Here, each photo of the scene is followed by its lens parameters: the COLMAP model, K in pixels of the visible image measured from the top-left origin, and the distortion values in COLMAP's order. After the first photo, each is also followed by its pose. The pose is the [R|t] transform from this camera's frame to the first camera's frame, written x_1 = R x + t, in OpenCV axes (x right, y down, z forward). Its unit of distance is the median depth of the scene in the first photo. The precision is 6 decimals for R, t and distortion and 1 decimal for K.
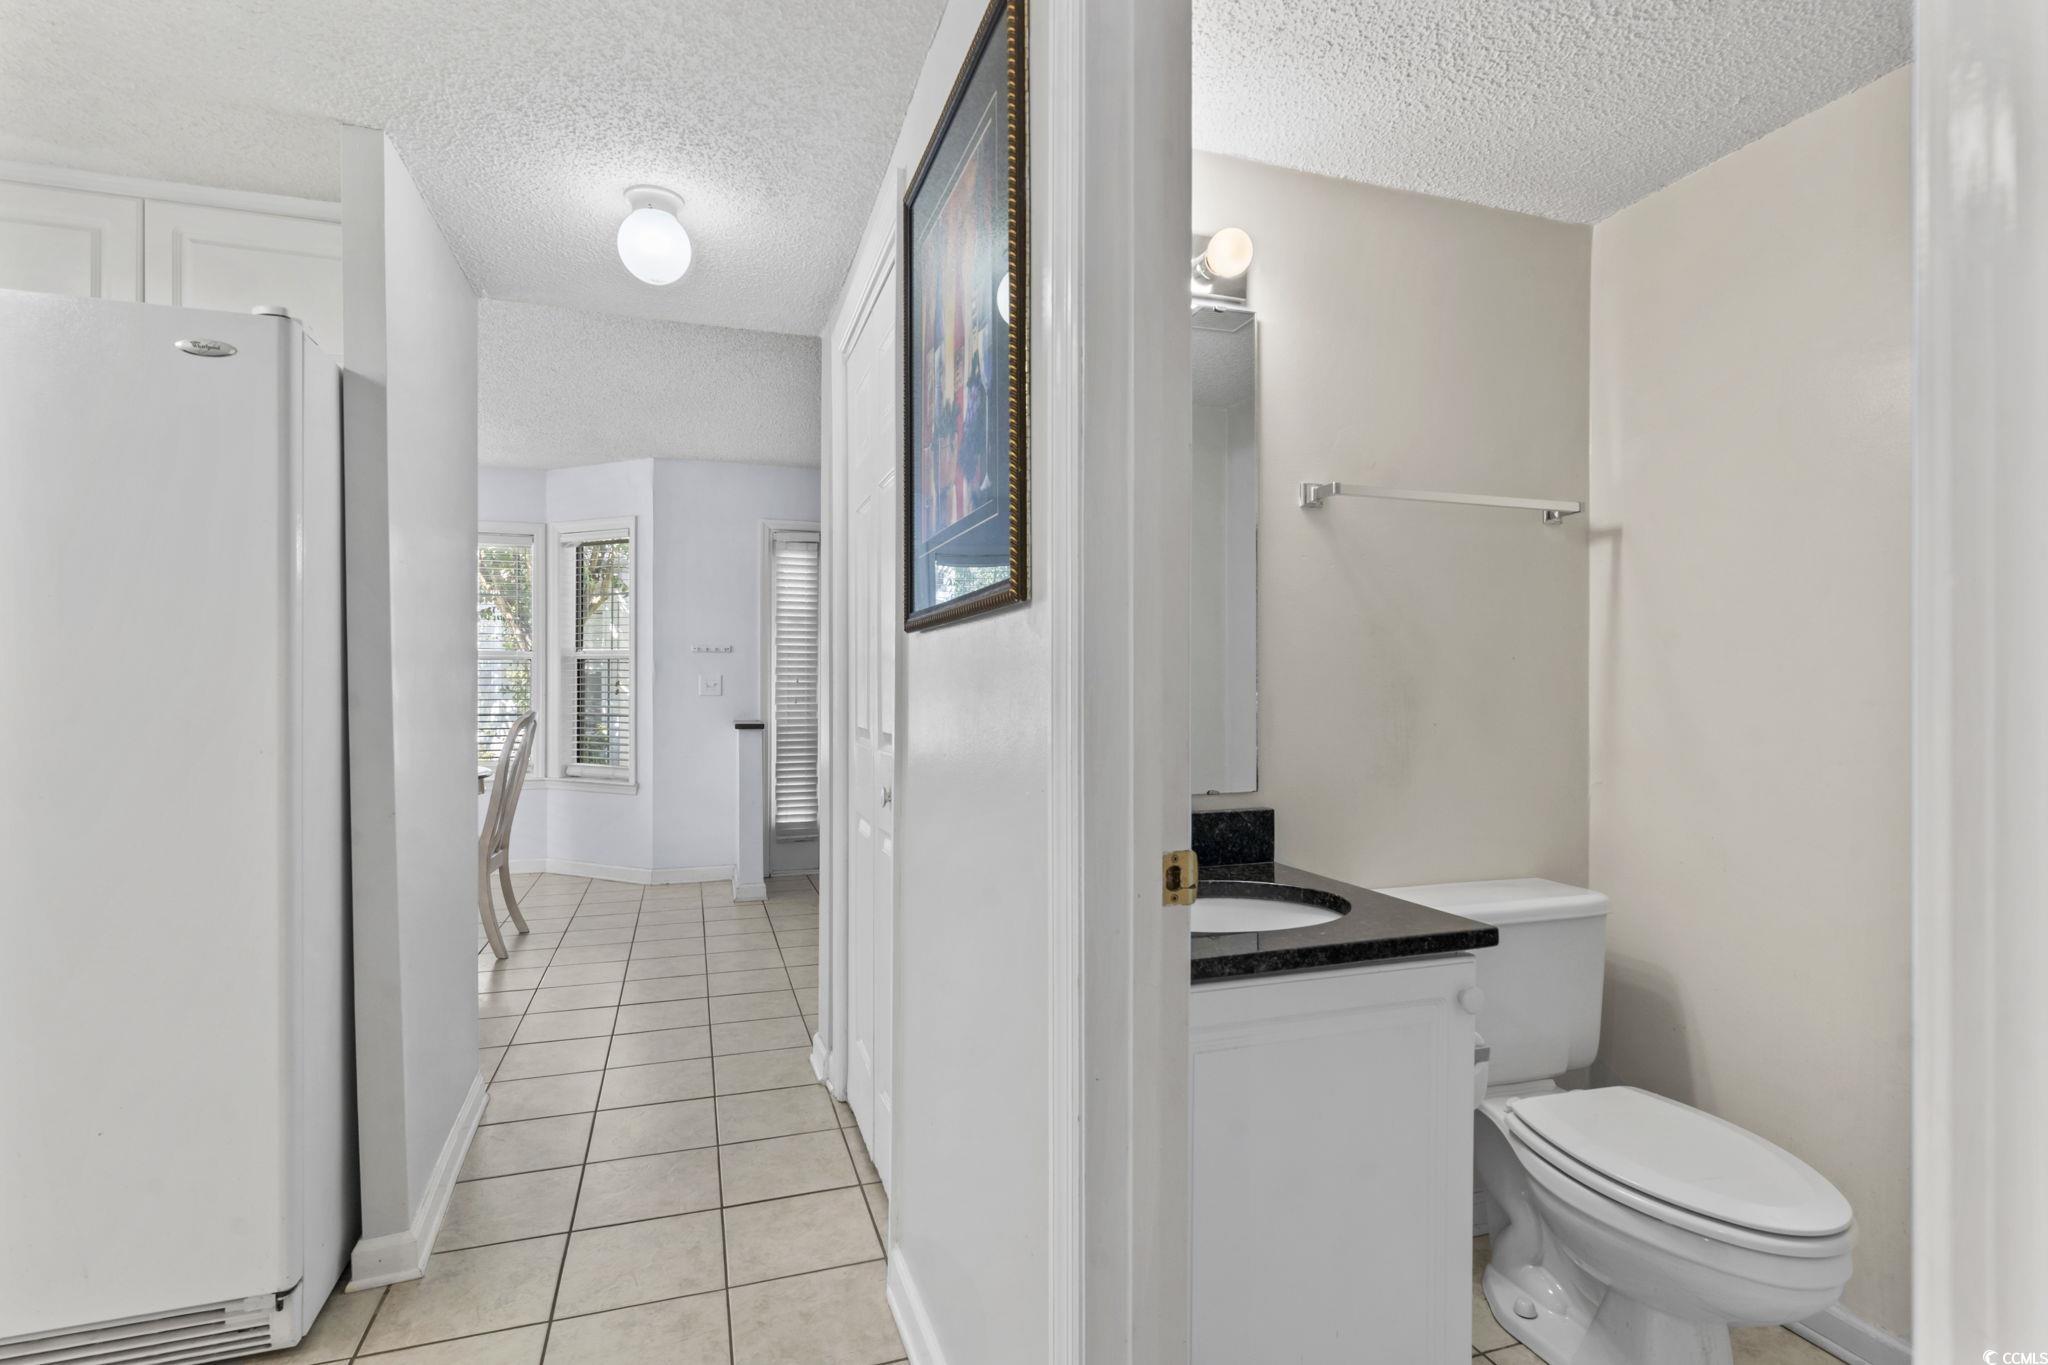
lens RADIAL K [[980.3, 0, 1014.9], [0, 980.3, 689.9], [0, 0, 1]] dist [-0.000272, 0.000248]
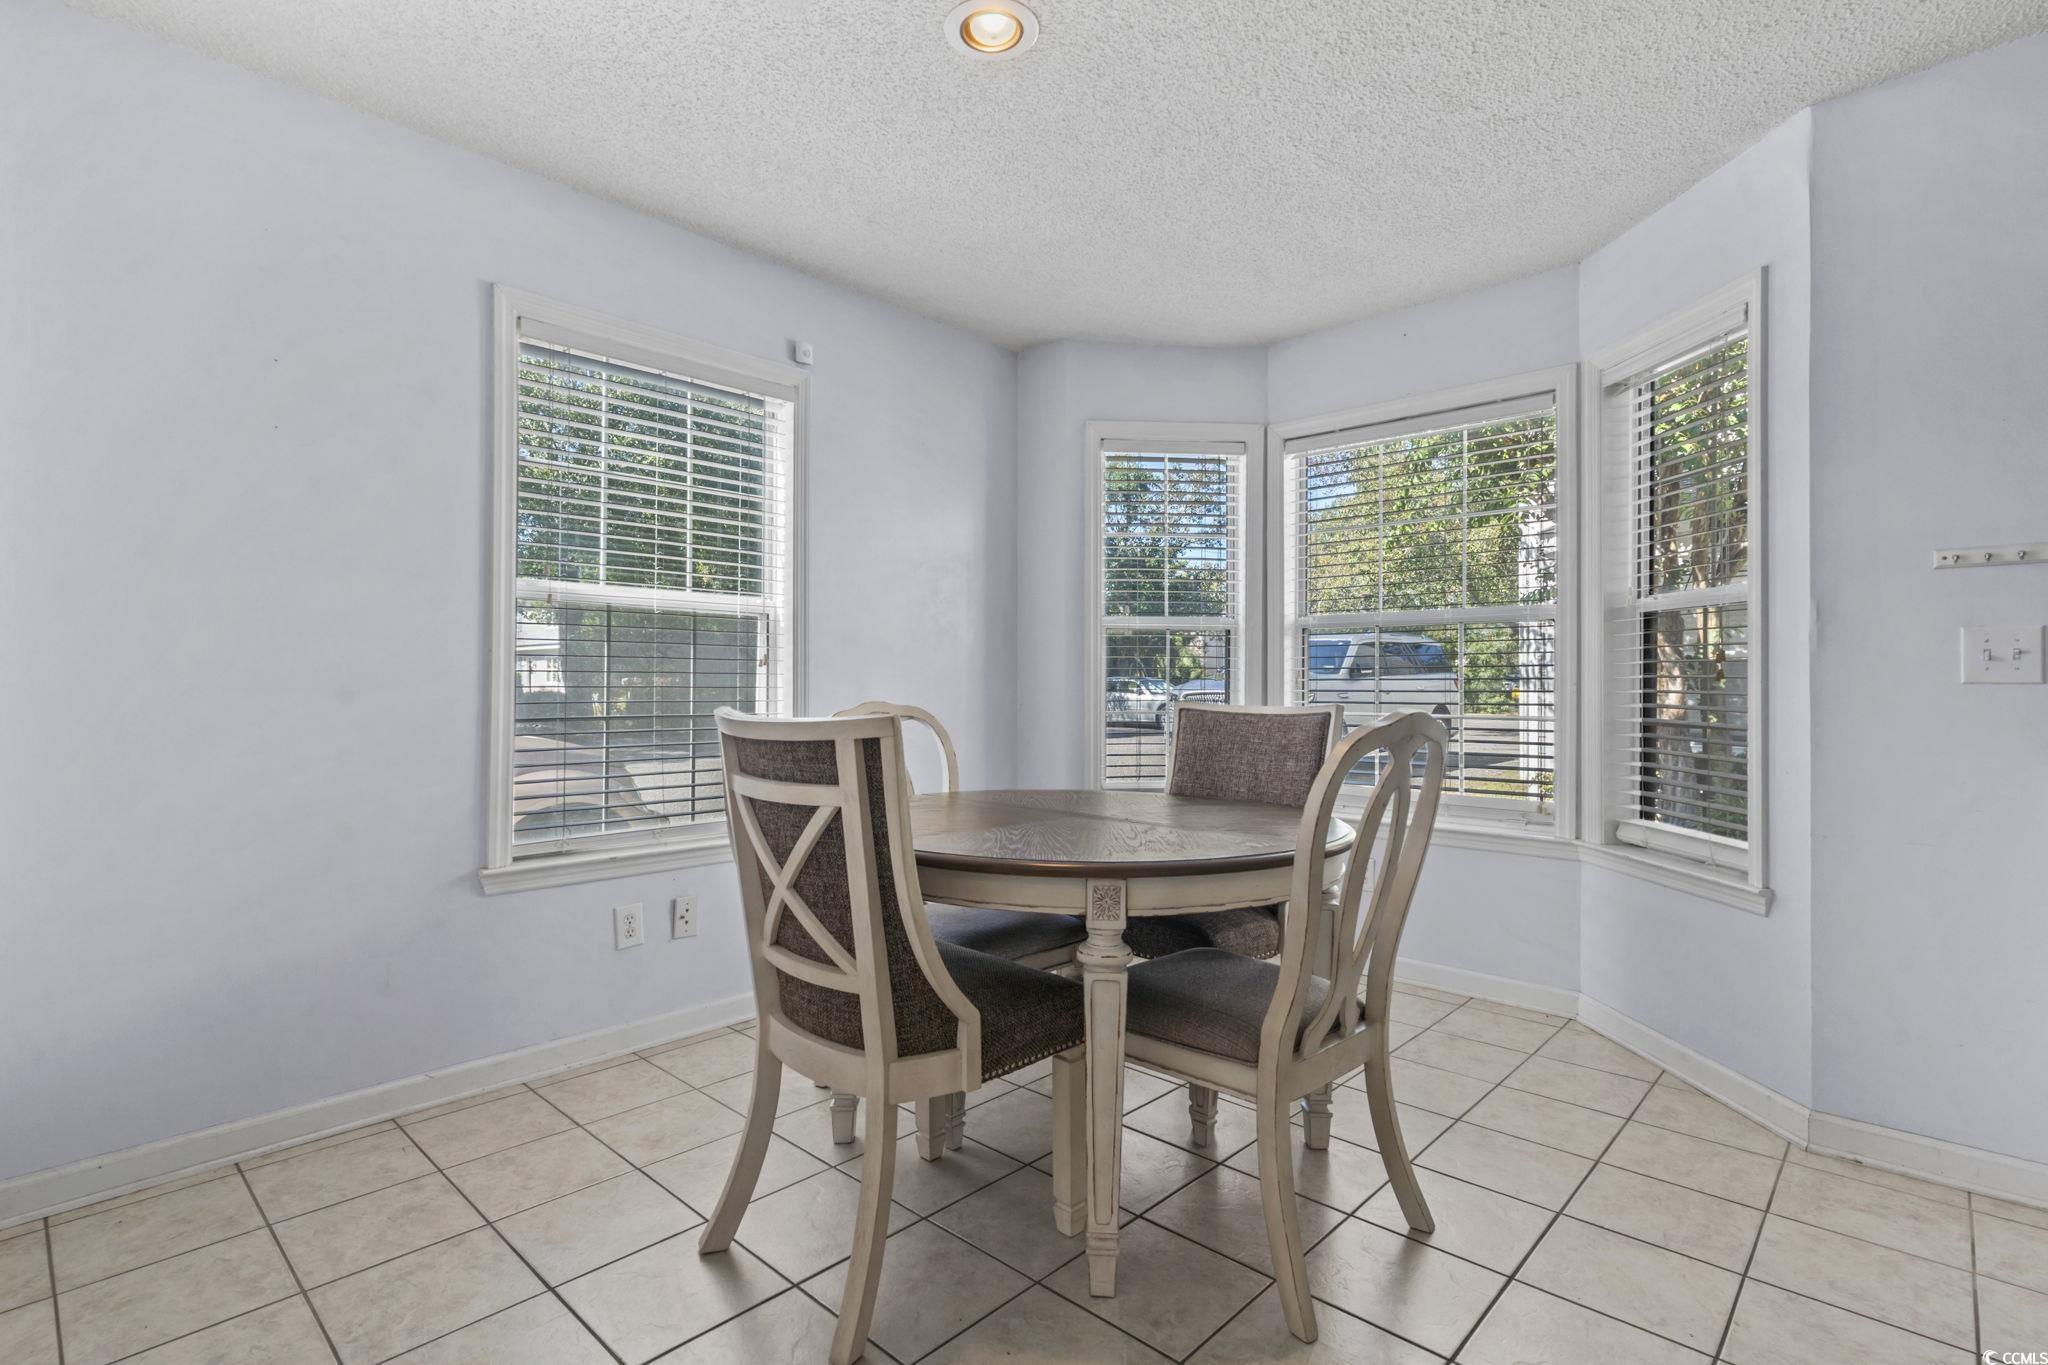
lens RADIAL K [[977.2, 0, 1017.4], [0, 977.2, 678.9], [0, 0, 1]] dist [0.000438, 0.000021]
pose [[0.474618, -0.005909, -0.880172, -0.166105], [-0.001656, 0.999970, -0.007606, 0.007424], [0.880190, 0.005067, 0.474594, 0.510673]]
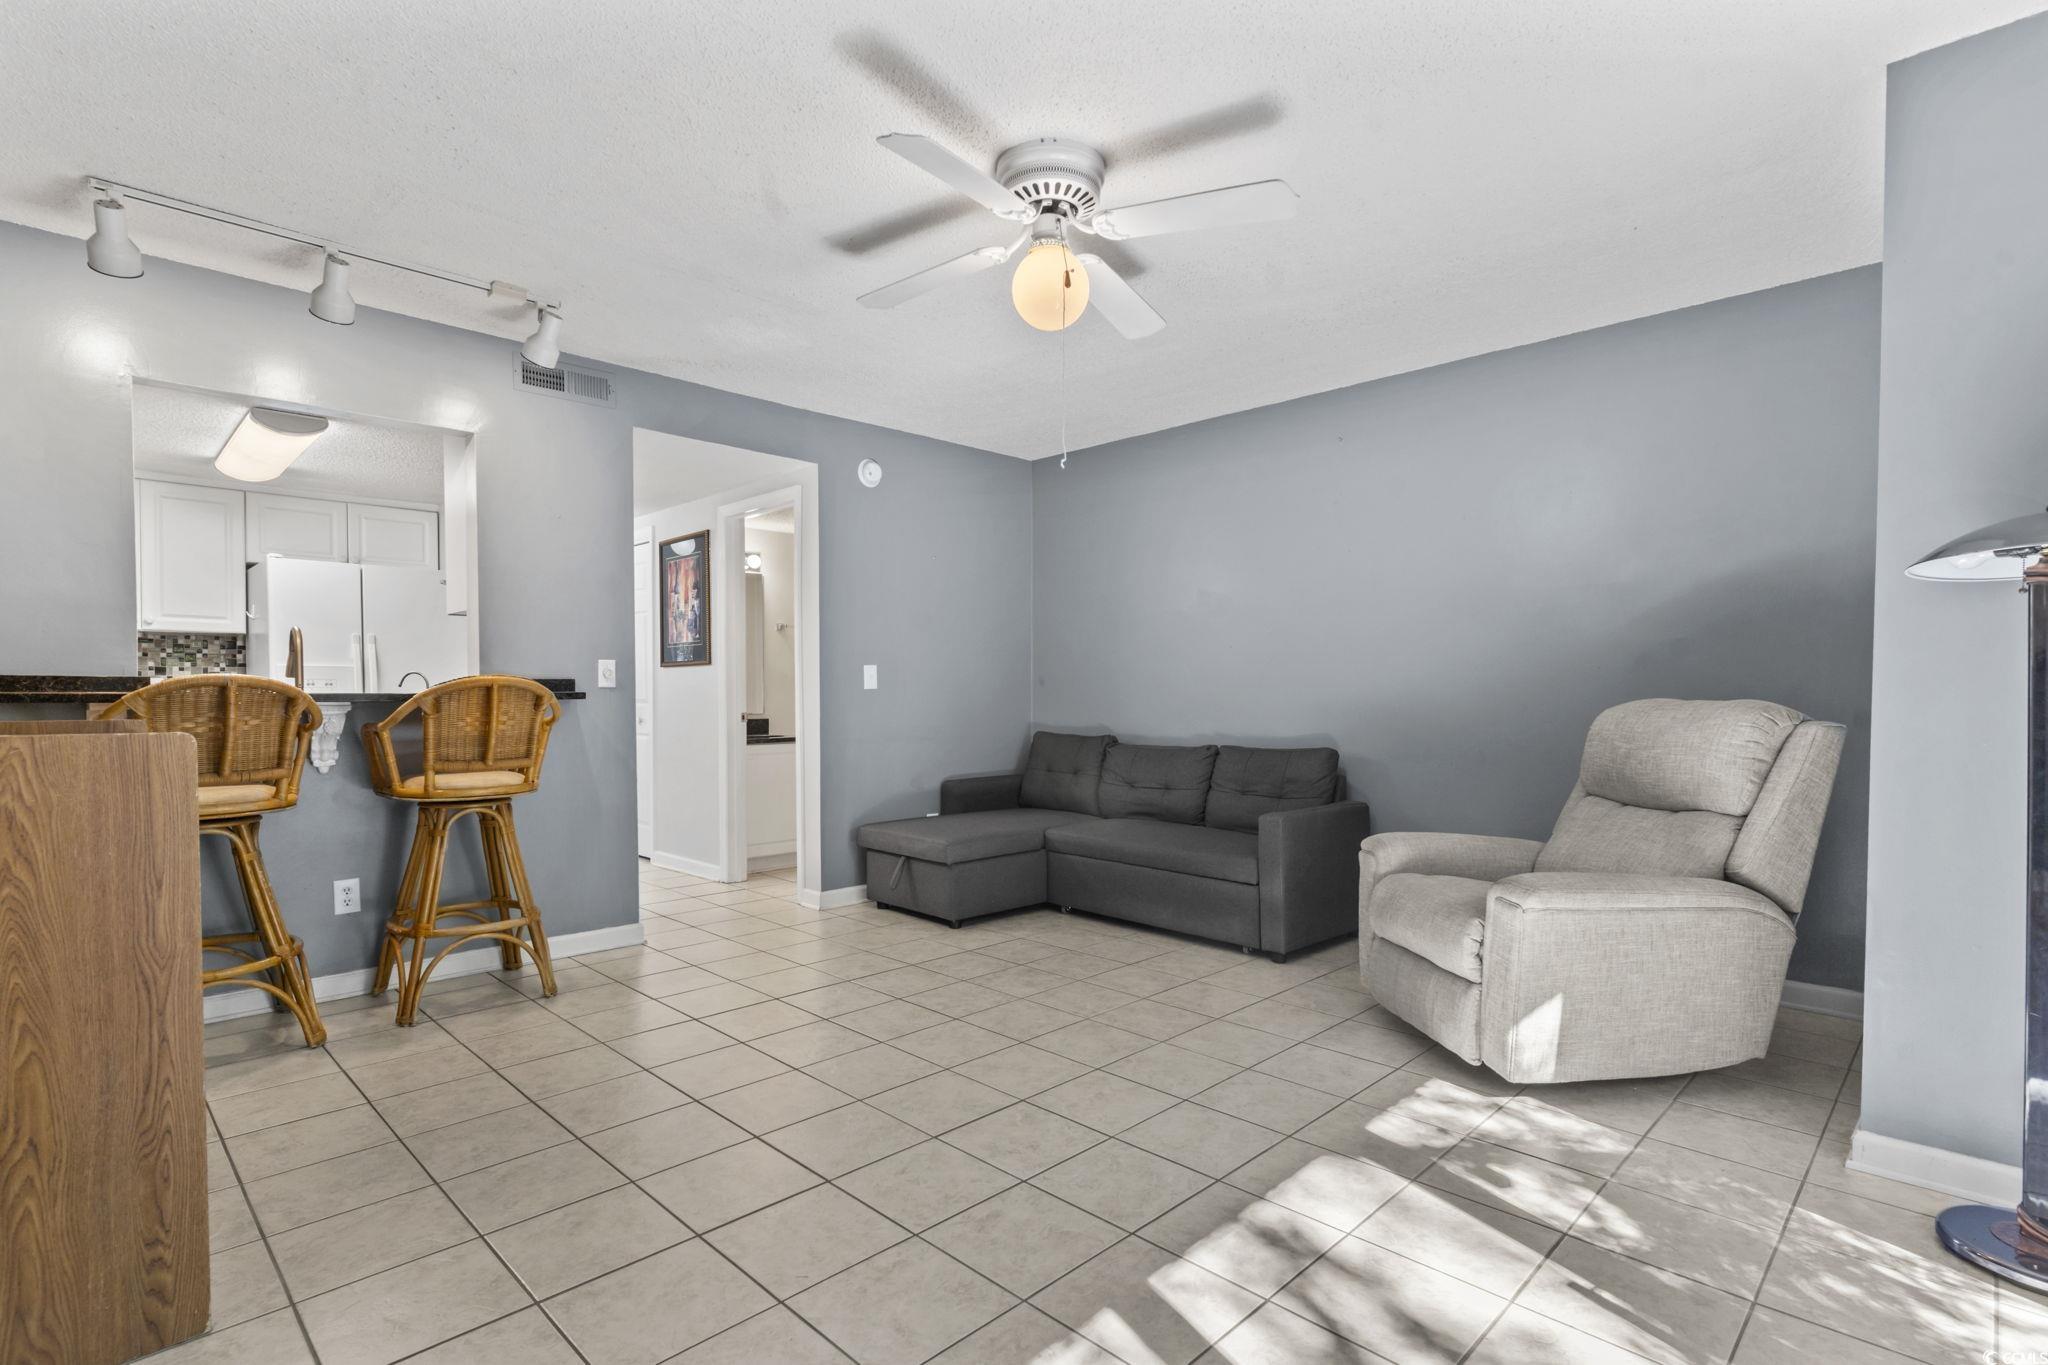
lens RADIAL K [[980.4, 0, 1029.7], [0, 980.4, 707.5], [0, 0, 1]] dist [-0.000995, -0.000305]
pose [[0.888349, -0.008897, 0.459082, -0.164740], [0.002689, 0.999896, 0.014176, 0.011711], [-0.459160, -0.011358, 0.888281, -0.815031]]
